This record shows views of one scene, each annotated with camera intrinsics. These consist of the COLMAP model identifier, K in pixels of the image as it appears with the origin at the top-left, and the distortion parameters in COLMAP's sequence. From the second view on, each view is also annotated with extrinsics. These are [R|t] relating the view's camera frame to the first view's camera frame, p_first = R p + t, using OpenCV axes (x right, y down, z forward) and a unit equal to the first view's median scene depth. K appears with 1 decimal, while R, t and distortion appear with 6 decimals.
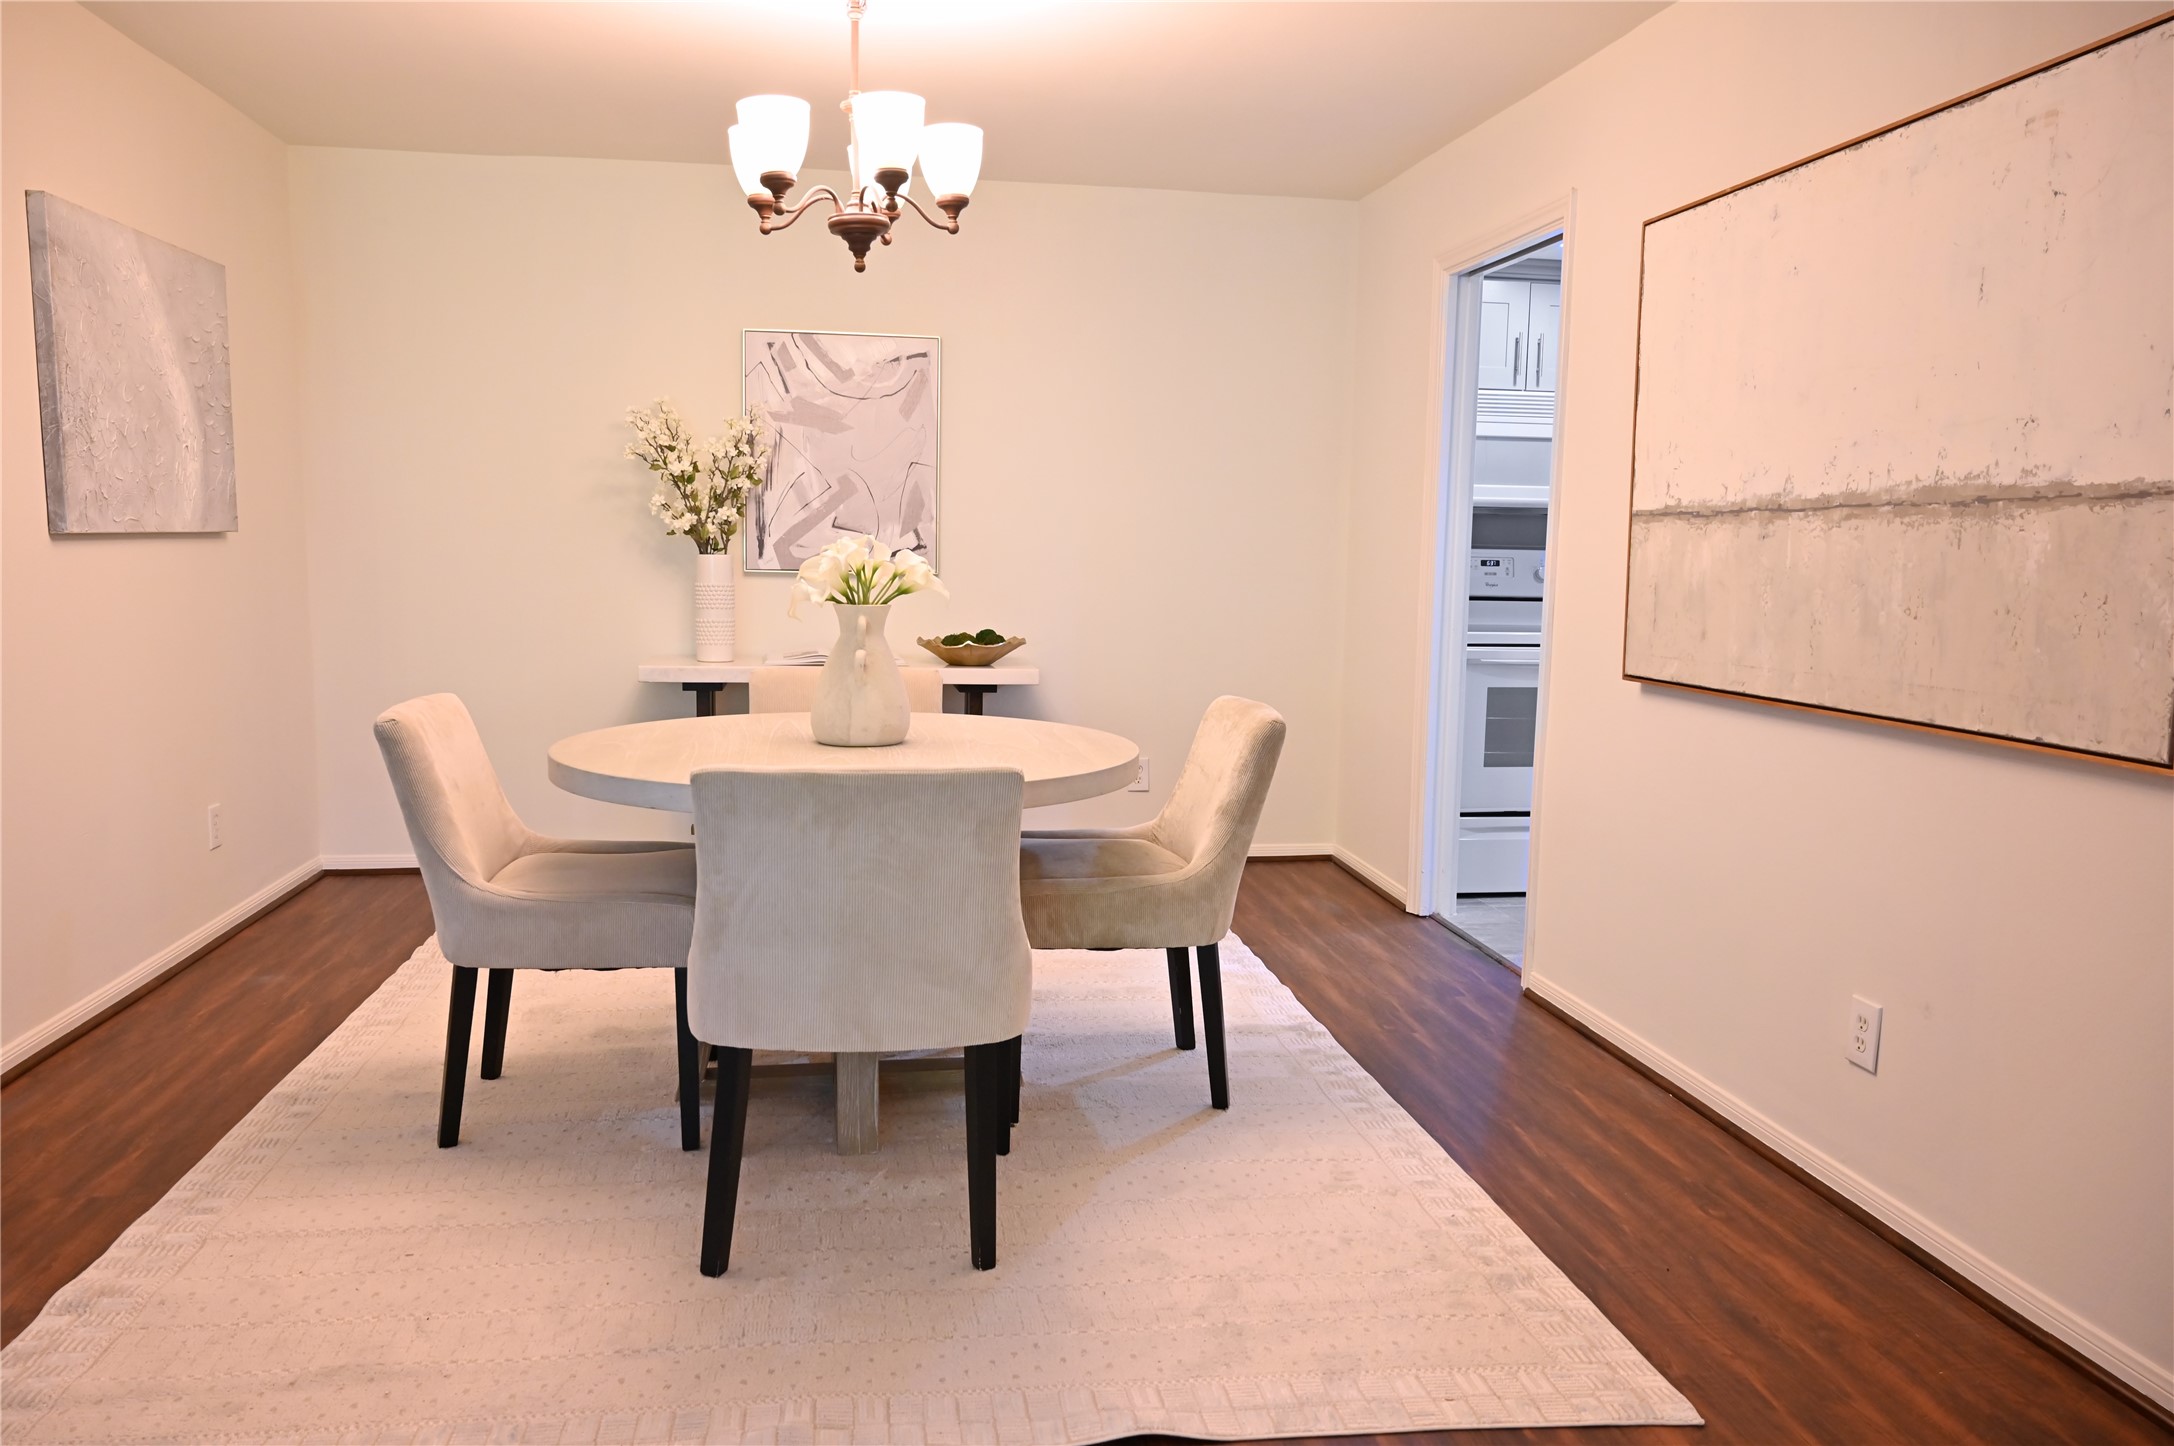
lens RADIAL K [[1552.7, 0, 1085.9], [0, 1552.7, 732.9], [0, 0, 1]] dist [-0.006411, -0.001350]
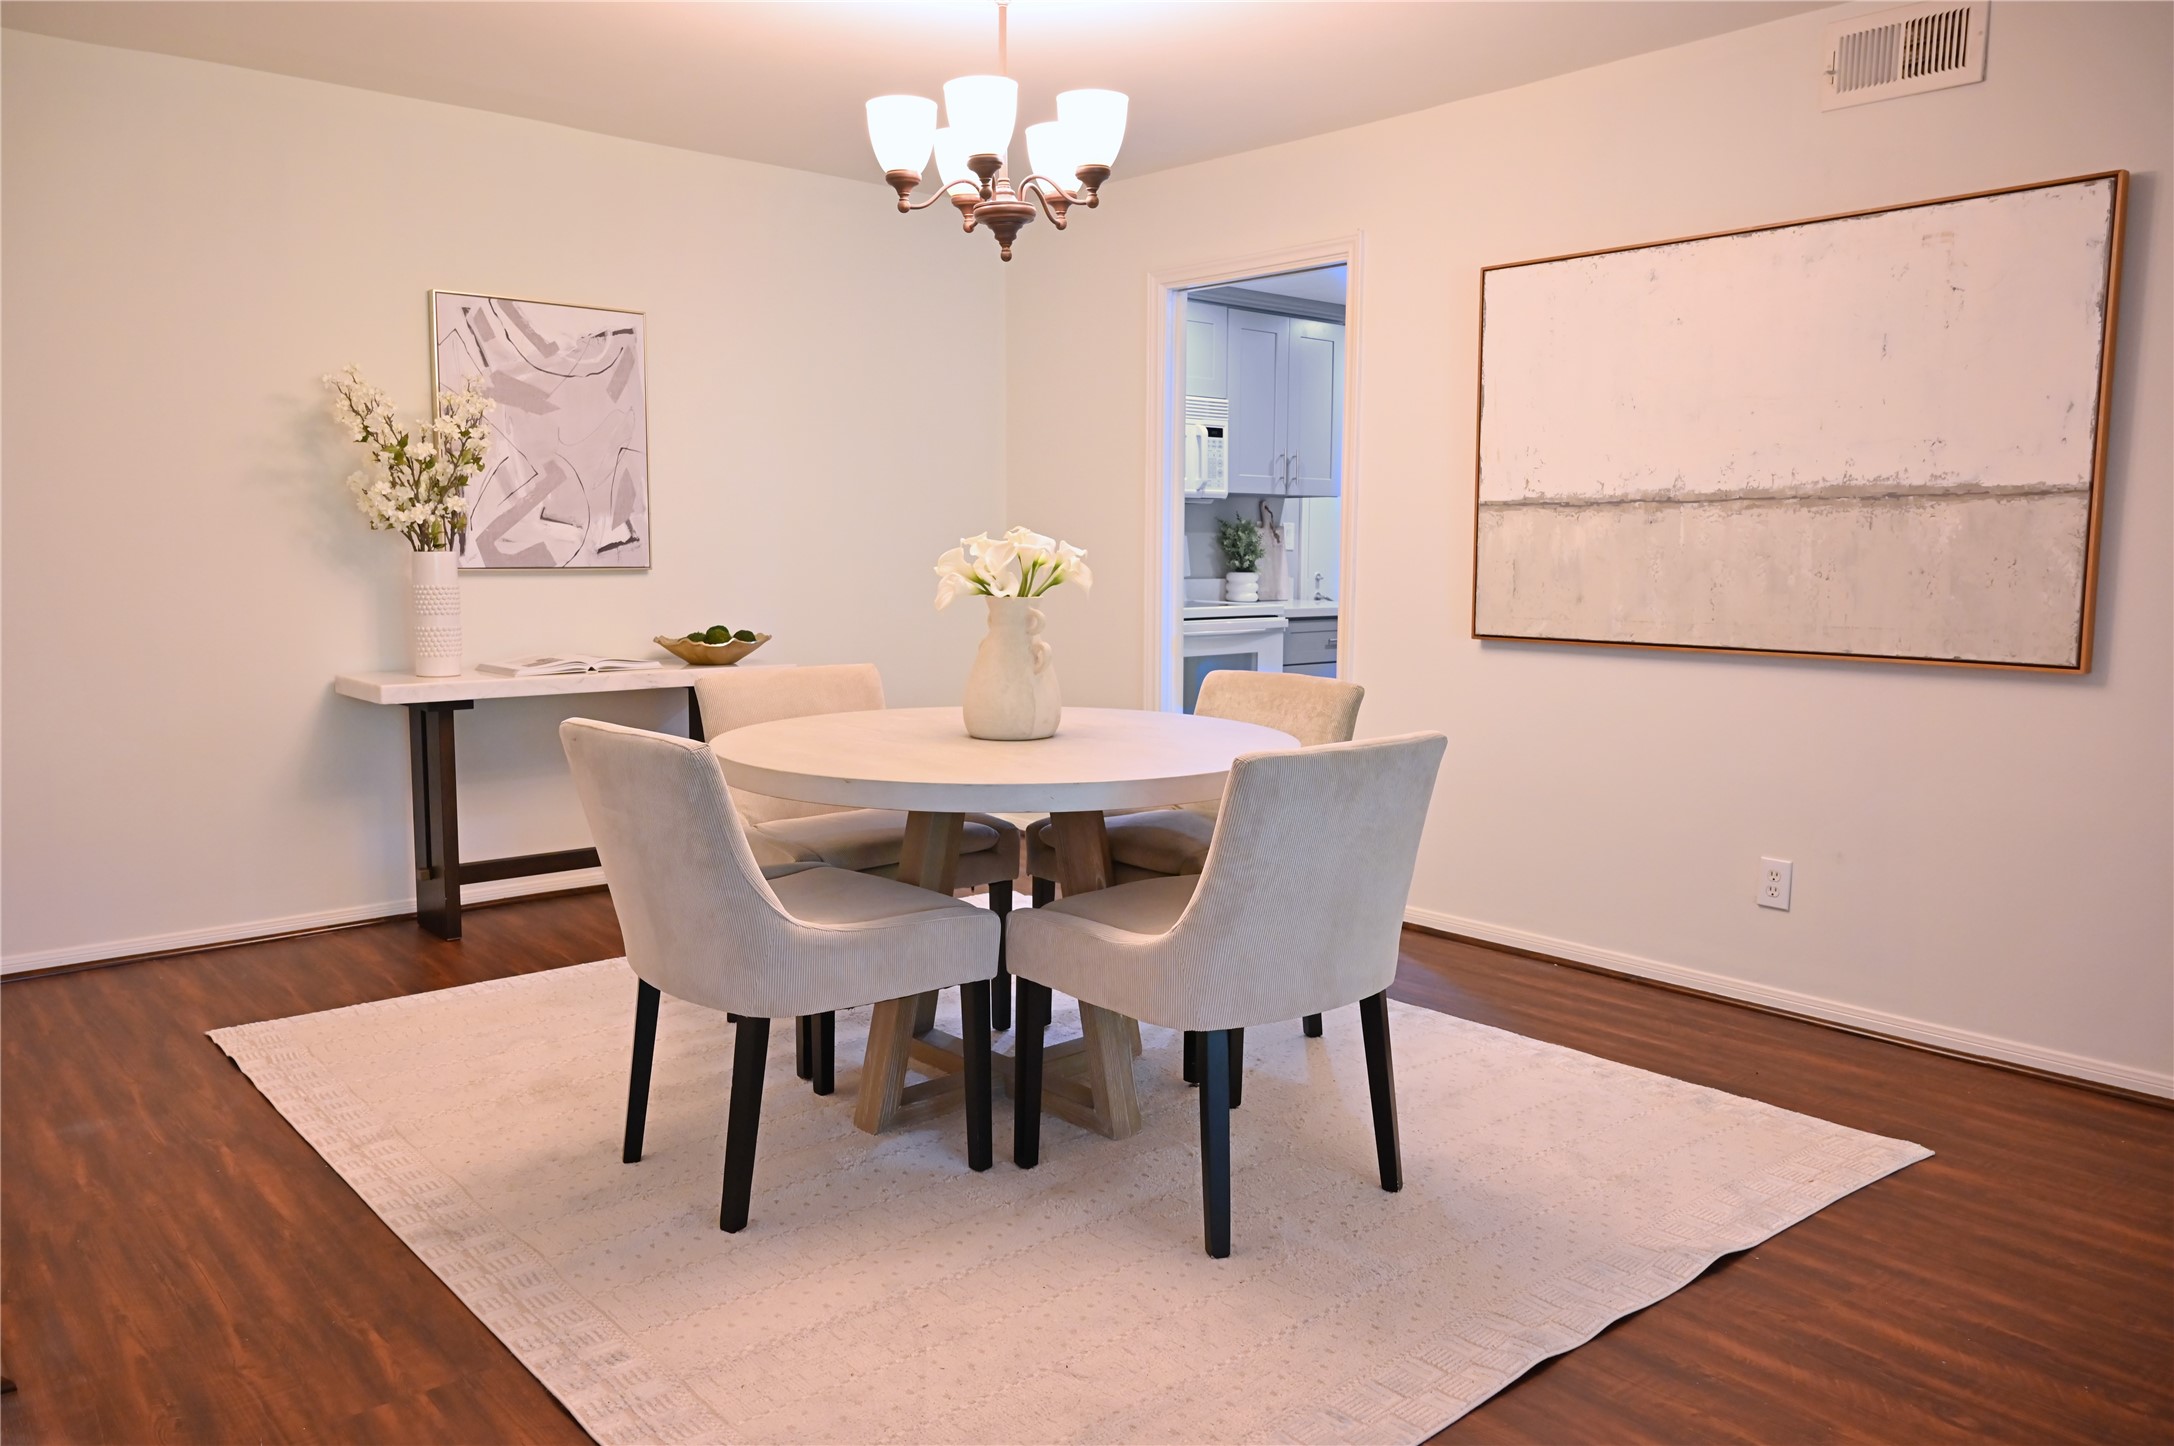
lens RADIAL K [[1544.1, 0, 1087.0], [0, 1544.1, 723.0], [0, 0, 1]] dist [-0.008613, -0.002736]
pose [[0.845620, -0.076137, 0.528328, -0.644224], [0.074626, 0.996917, 0.024223, -0.023292], [-0.528544, 0.018944, 0.848695, 0.143590]]
